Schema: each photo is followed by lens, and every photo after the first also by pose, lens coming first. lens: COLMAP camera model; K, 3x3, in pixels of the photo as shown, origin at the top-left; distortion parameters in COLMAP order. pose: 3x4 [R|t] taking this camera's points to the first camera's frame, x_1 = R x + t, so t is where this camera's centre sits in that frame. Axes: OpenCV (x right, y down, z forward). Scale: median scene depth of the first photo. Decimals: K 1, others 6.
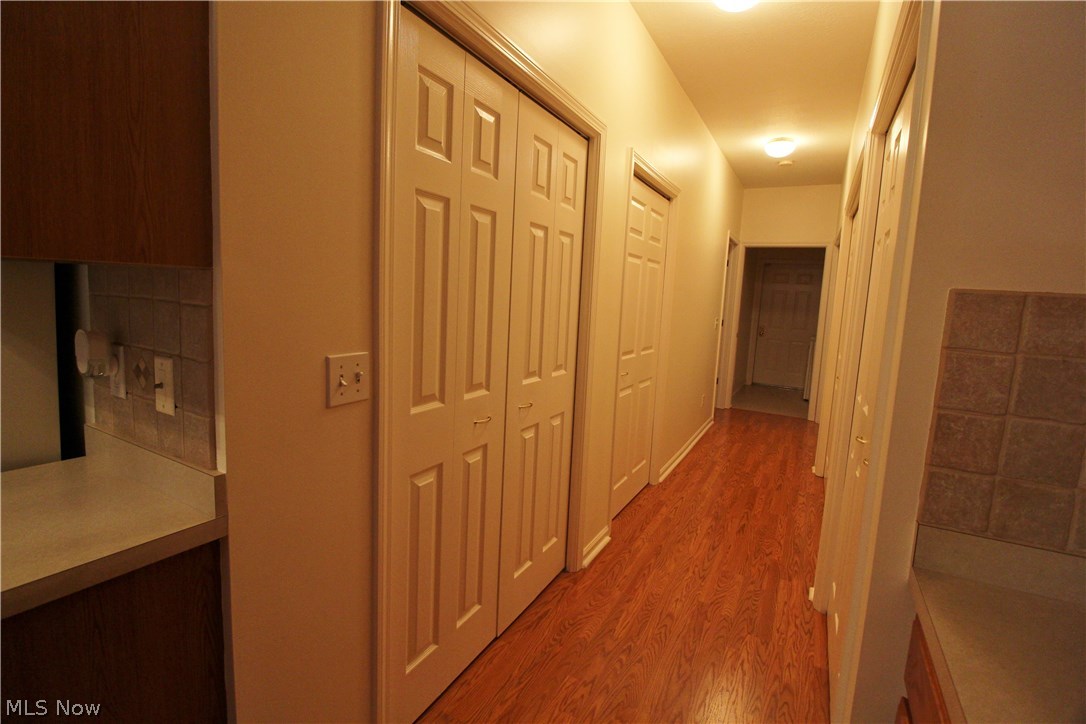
lens RADIAL K [[504.3, 0, 545.3], [0, 504.3, 361.3], [0, 0, 1]] dist [-0.001775, -0.001558]
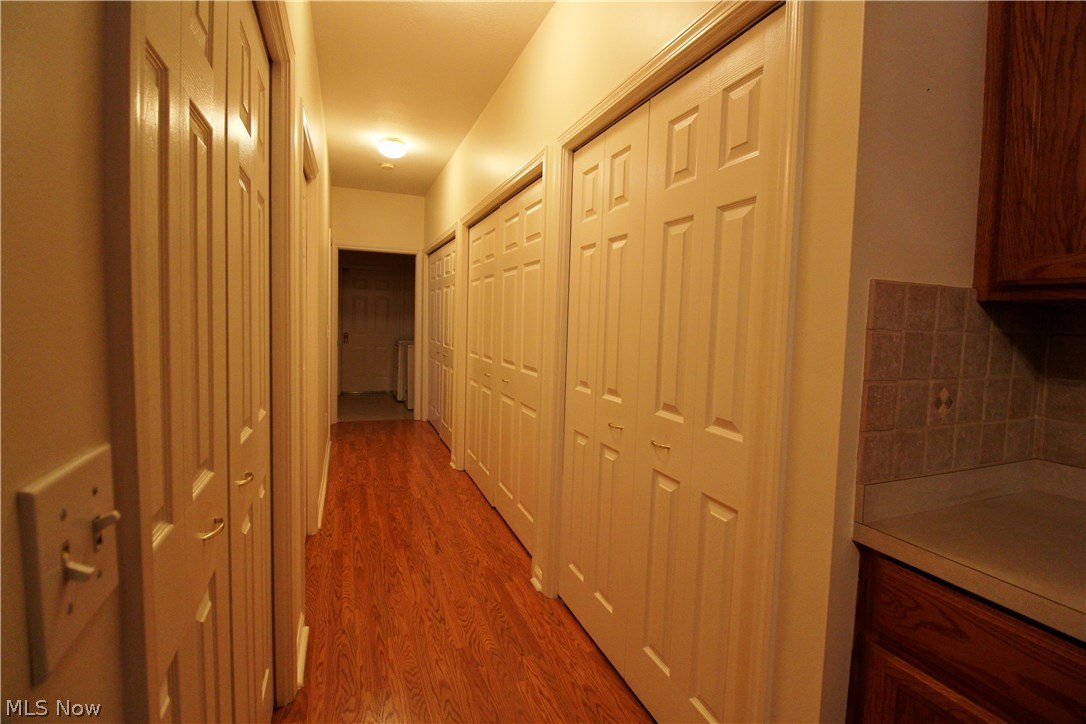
lens RADIAL K [[504.3, 0, 545.9], [0, 504.3, 354.6], [0, 0, 1]] dist [-0.001775, -0.001558]
pose [[0.645858, -0.085330, 0.758674, -0.169615], [0.106602, 0.994079, 0.021056, -0.021479], [-0.755979, 0.067277, 0.651130, 0.237660]]
